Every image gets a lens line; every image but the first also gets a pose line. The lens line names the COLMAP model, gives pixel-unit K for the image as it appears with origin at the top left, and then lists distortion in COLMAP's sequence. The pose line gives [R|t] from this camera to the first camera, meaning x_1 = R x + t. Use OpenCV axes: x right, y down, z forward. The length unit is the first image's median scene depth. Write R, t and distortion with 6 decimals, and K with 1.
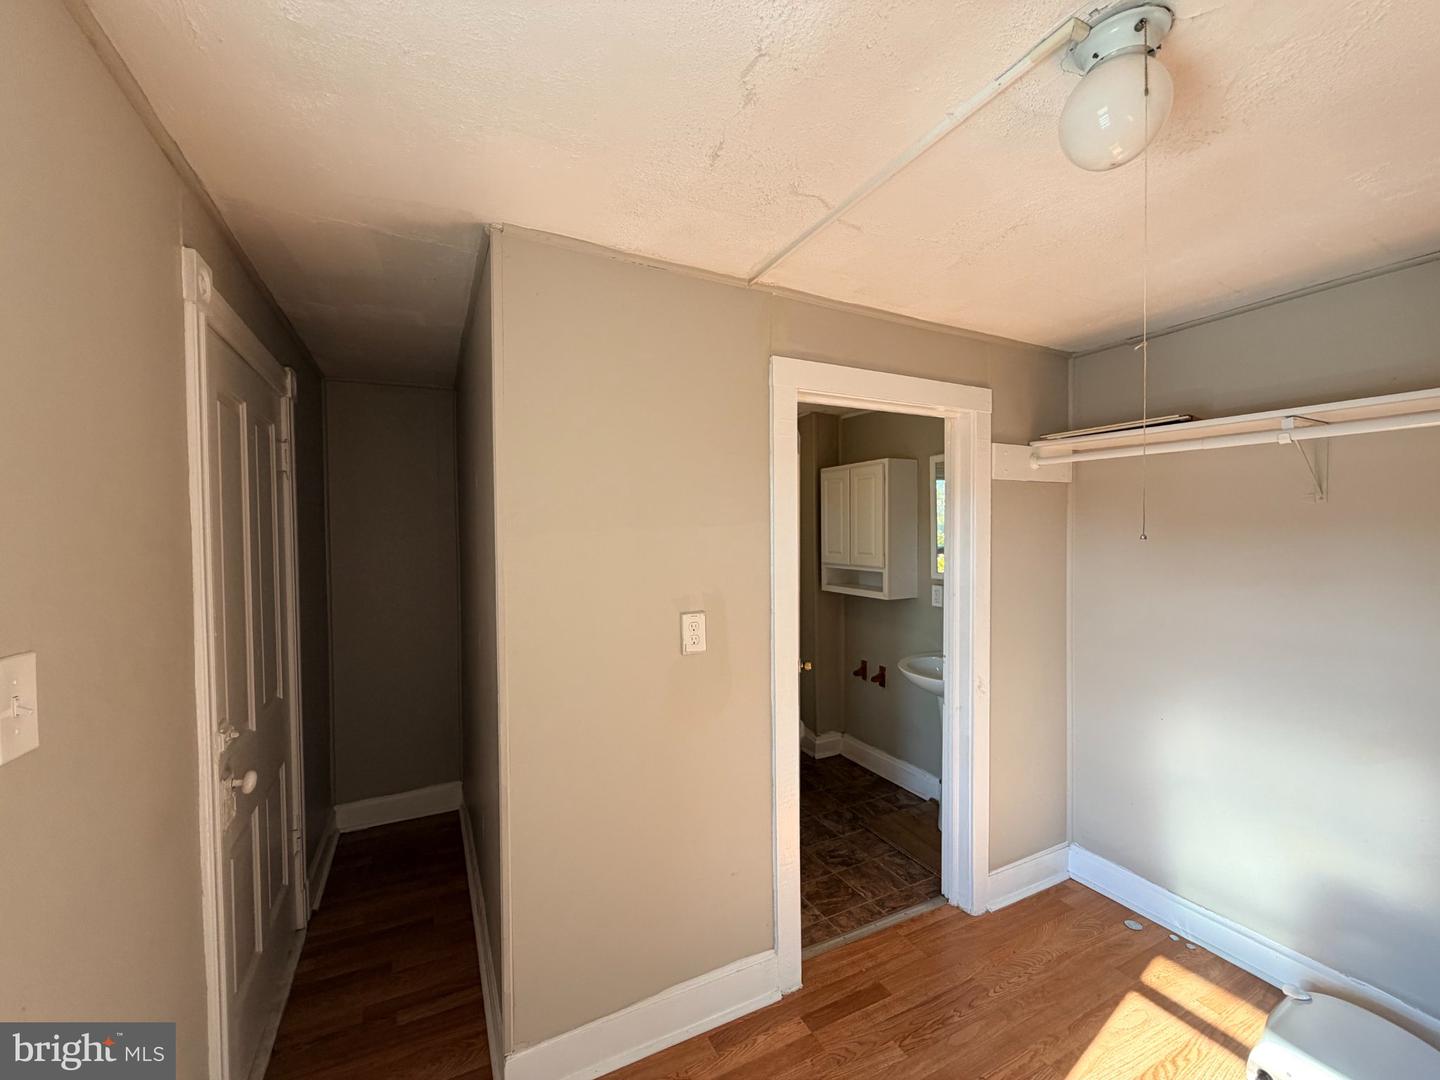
lens RADIAL K [[575.6, 0, 714.3], [0, 575.6, 543.0], [0, 0, 1]] dist [0.000917, -0.000054]
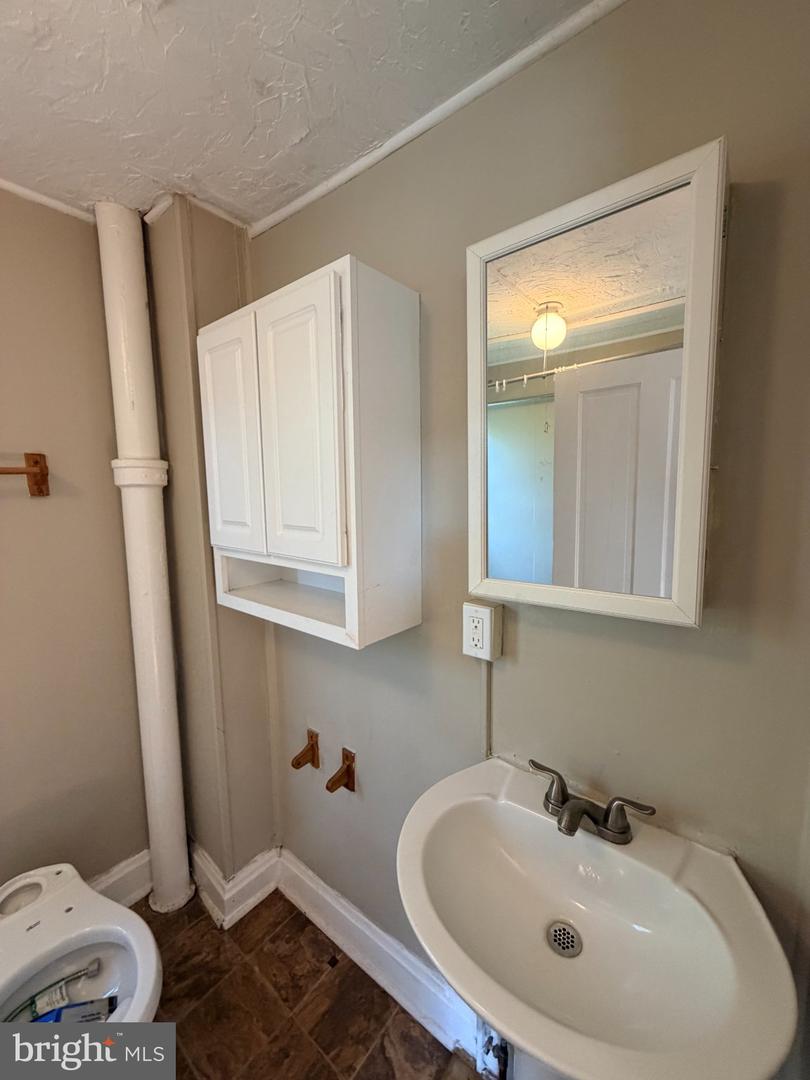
lens RADIAL K [[431.7, 0, 403.5], [0, 431.7, 533.4], [0, 0, 1]] dist [0.000917, -0.000054]
pose [[0.910967, -0.048493, 0.409620, 0.190392], [0.014761, 0.996262, 0.085115, -0.001898], [-0.412216, -0.071491, 0.908277, 0.649417]]
